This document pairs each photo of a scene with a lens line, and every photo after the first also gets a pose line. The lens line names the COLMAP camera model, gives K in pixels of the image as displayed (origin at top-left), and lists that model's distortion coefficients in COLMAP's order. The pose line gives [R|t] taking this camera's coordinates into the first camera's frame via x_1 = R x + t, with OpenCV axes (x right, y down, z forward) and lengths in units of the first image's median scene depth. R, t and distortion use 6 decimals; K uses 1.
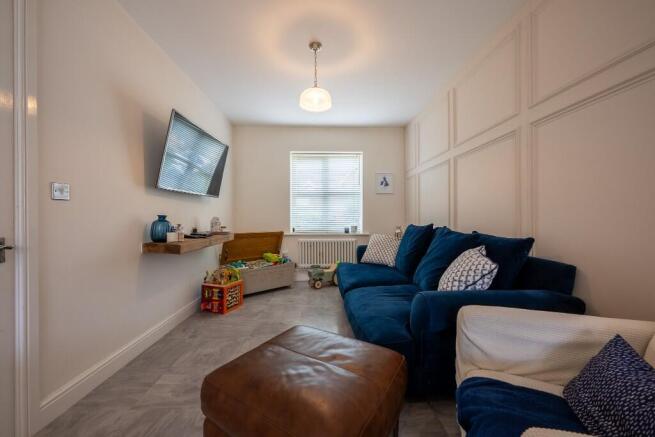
lens RADIAL K [[261.7, 0, 327.5], [0, 261.7, 218.5], [0, 0, 1]] dist [-0.000107, 0.000003]
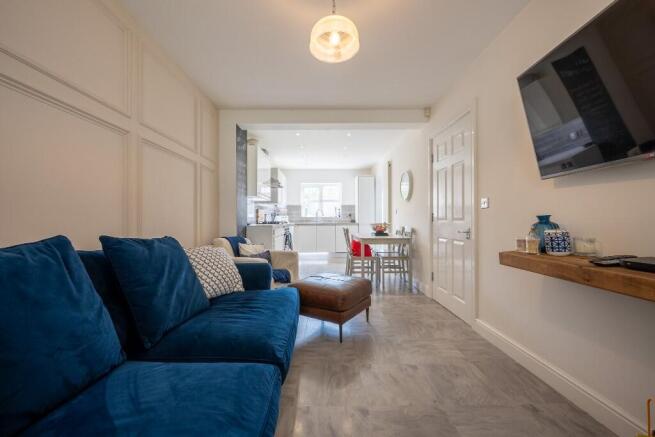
lens RADIAL K [[261.7, 0, 327.5], [0, 261.7, 218.5], [0, 0, 1]] dist [-0.000107, 0.000003]
pose [[-0.999769, 0.005609, 0.020753, -0.043340], [0.005434, 0.999950, -0.008444, -0.001625], [-0.020800, -0.008329, -0.999749, 1.878967]]
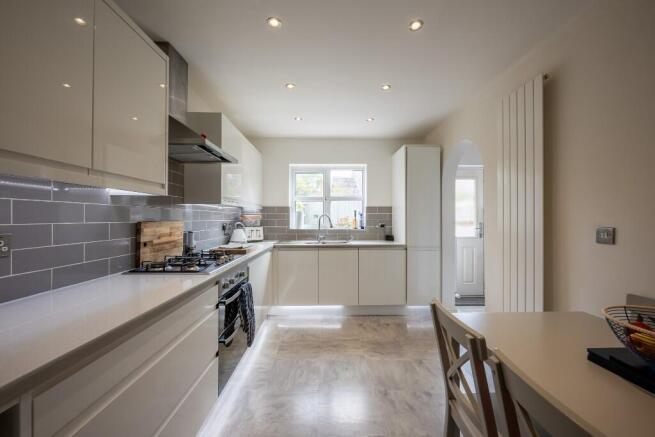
lens RADIAL K [[261.7, 0, 327.5], [0, 261.7, 218.5], [0, 0, 1]] dist [-0.000107, 0.000003]
pose [[-0.999489, 0.005663, 0.031450, -0.036308], [0.005618, 0.999983, -0.001525, -0.010398], [-0.031458, -0.001348, -0.999504, 1.758879]]
